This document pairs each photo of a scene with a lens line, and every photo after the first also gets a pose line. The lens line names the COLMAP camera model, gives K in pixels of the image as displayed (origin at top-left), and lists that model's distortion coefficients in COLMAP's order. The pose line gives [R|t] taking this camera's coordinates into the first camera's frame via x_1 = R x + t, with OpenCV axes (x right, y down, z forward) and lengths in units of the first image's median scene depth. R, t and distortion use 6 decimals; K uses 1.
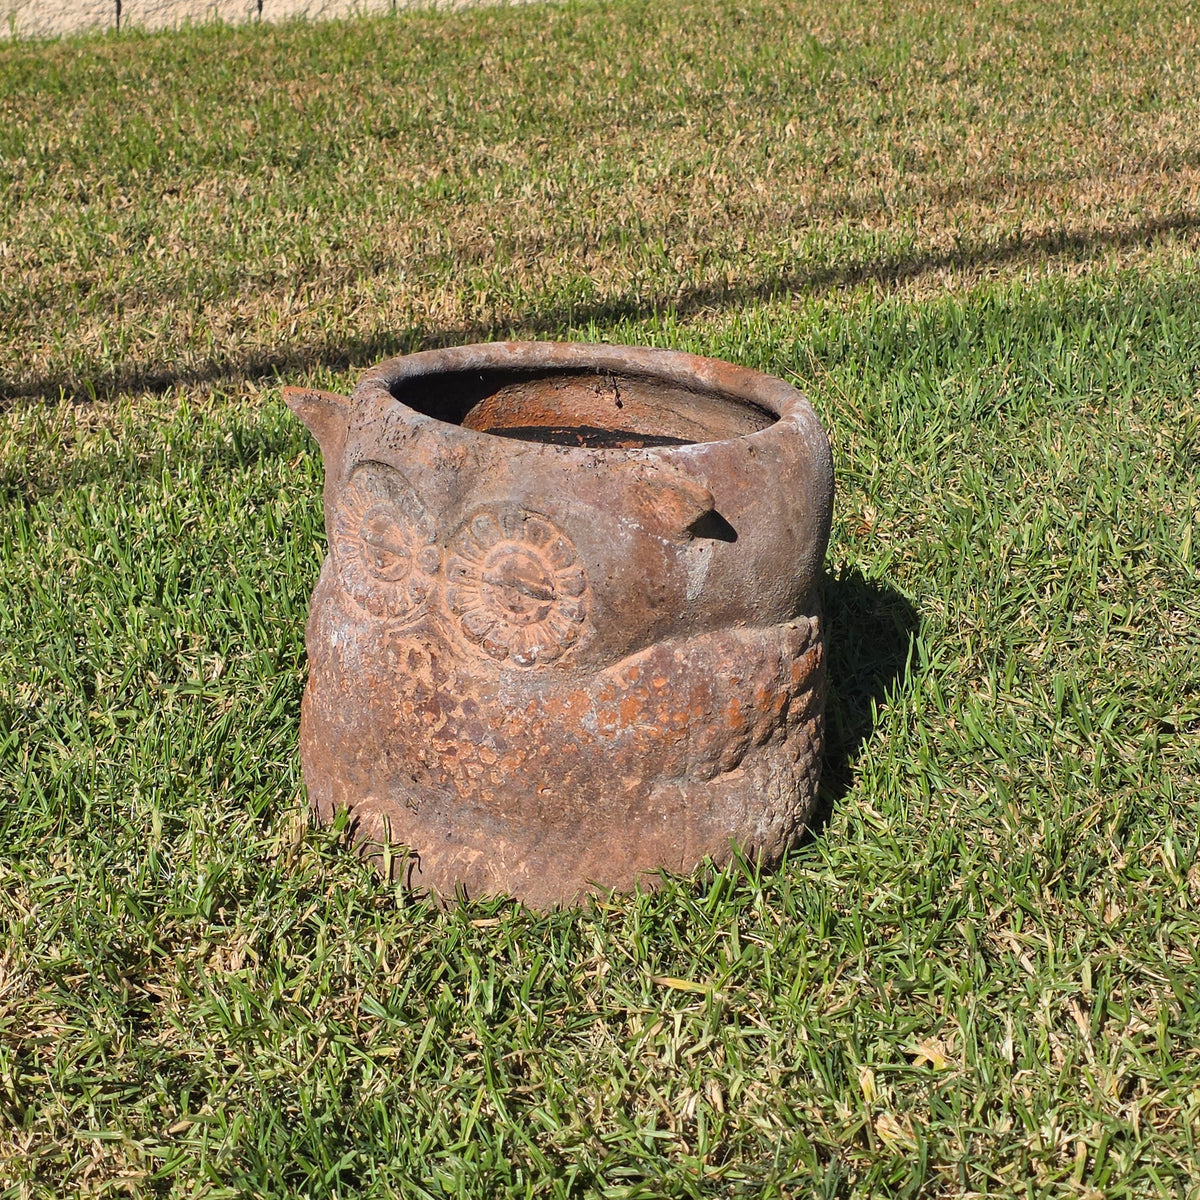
lens RADIAL K [[2753.9, 0, 608.3], [0, 2753.9, 610.5], [0, 0, 1]] dist [0.036164, 0.000000]
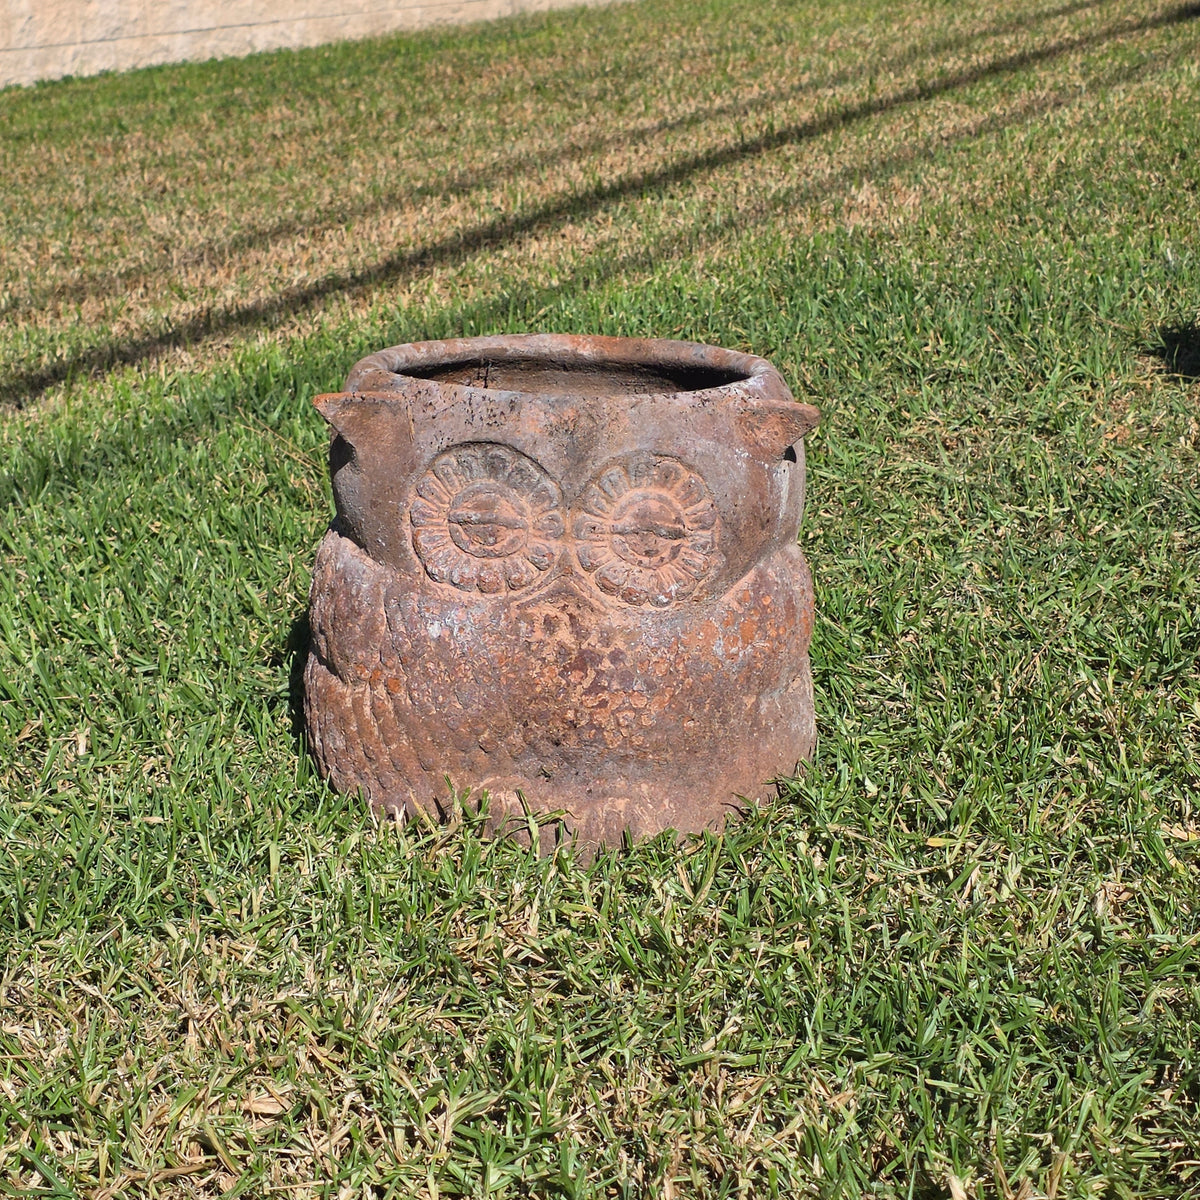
lens RADIAL K [[2753.9, 0, 592.1], [0, 2753.9, 601.2], [0, 0, 1]] dist [0.036164, 0.000000]
pose [[0.836324, -0.170554, 0.521031, -0.592881], [0.206817, 0.978309, -0.011730, 0.024752], [-0.507729, 0.117568, 0.853457, 0.116094]]
